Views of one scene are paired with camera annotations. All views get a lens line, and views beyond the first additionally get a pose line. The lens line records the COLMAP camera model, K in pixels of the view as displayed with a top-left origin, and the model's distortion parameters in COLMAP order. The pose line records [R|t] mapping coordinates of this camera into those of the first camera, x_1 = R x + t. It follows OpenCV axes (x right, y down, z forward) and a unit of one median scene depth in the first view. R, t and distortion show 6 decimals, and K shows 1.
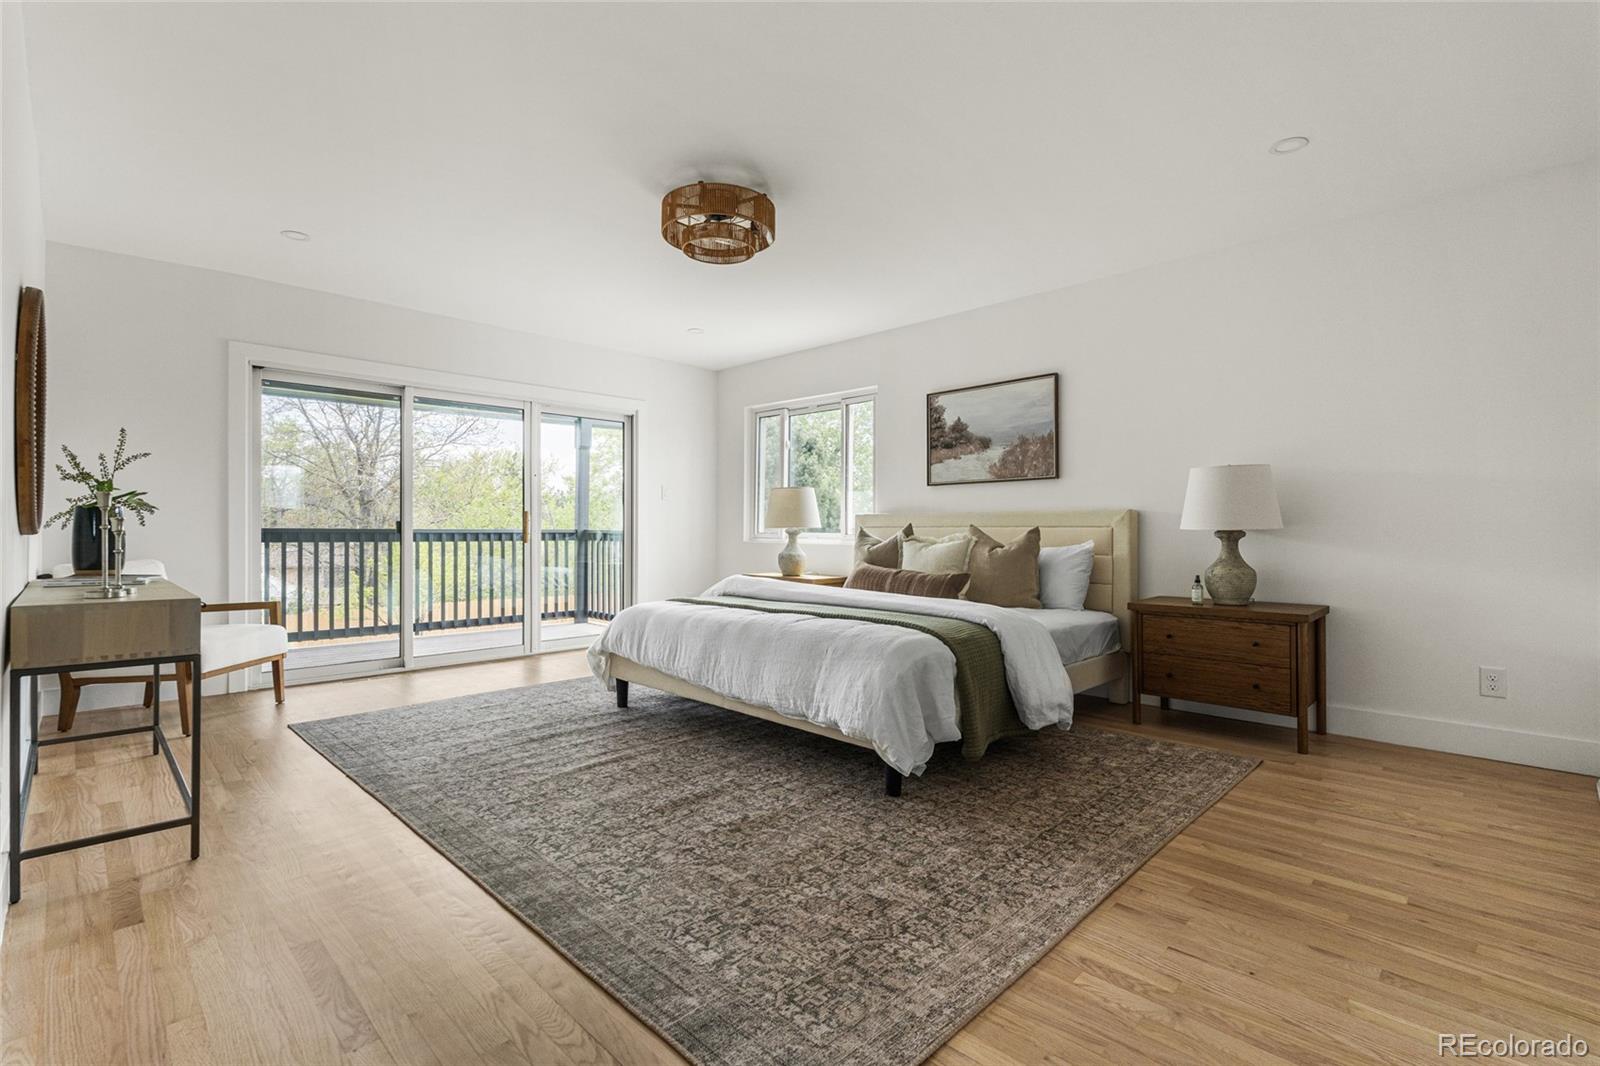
lens RADIAL K [[716.8, 0, 795.2], [0, 716.8, 529.8], [0, 0, 1]] dist [-0.002597, -0.000285]
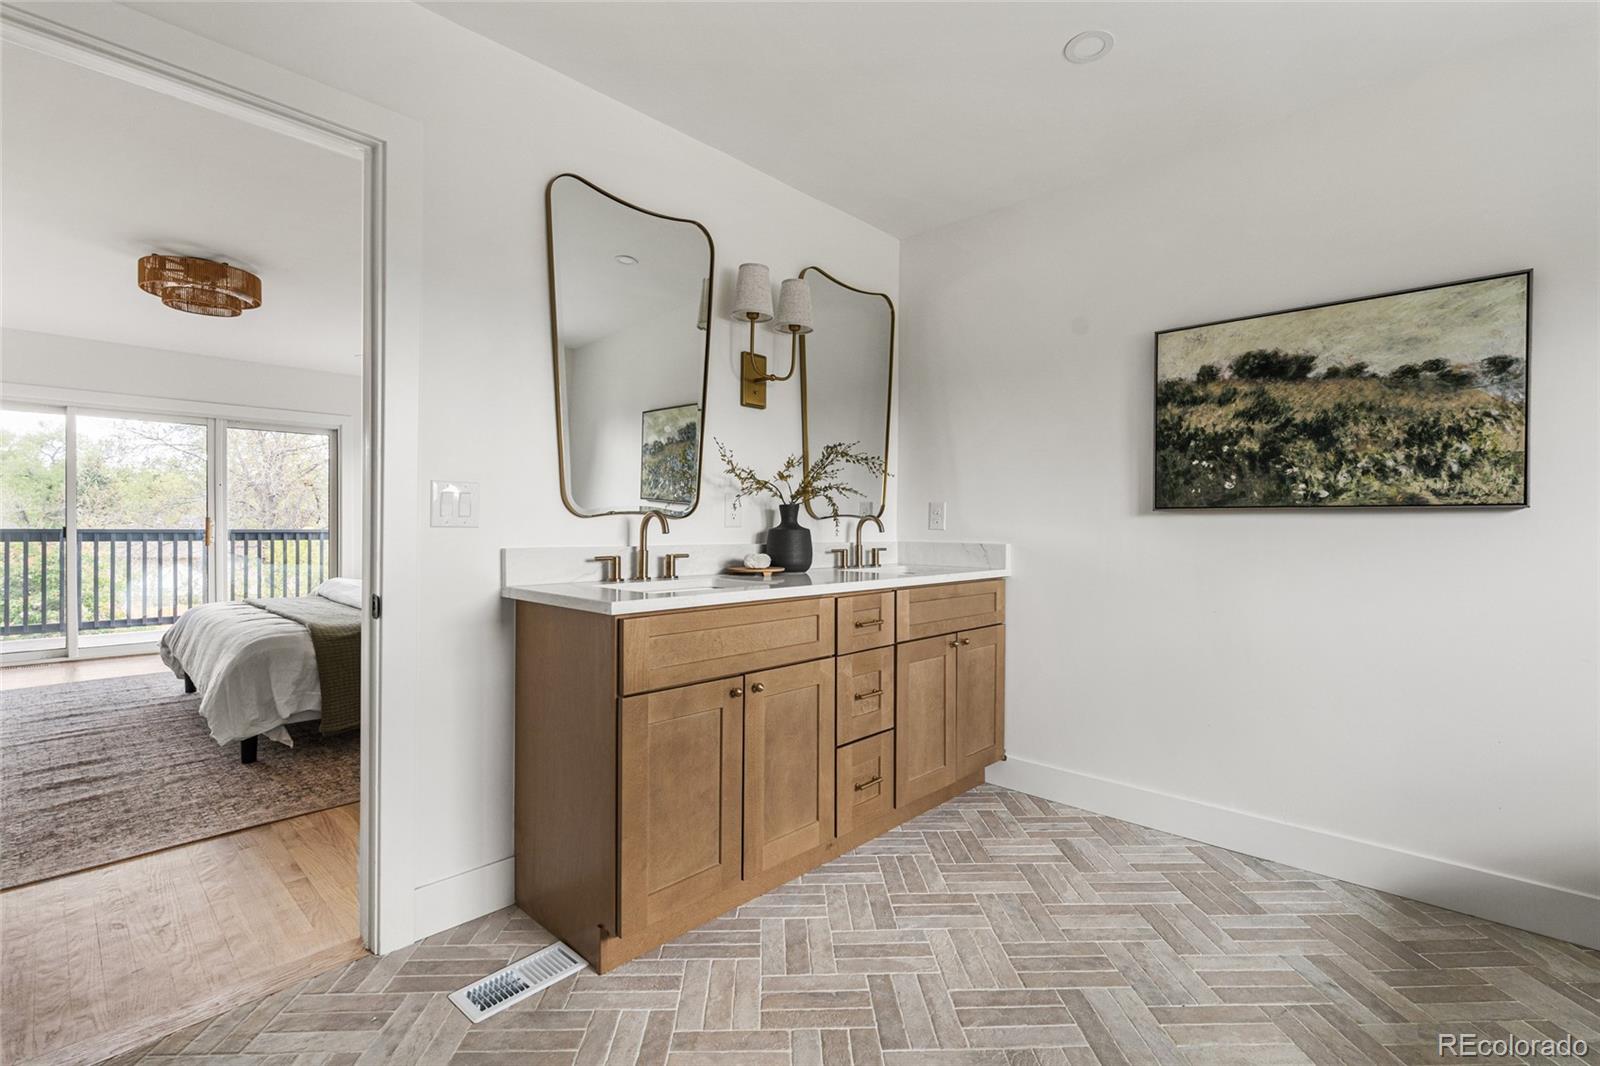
lens RADIAL K [[719.6, 0, 798.9], [0, 719.6, 533.6], [0, 0, 1]] dist [-0.003289, 0.000018]
pose [[0.999933, 0.004652, 0.010583, 0.865022], [-0.004773, 0.999923, 0.011470, -0.026185], [-0.010529, -0.011520, 0.999878, -0.174475]]
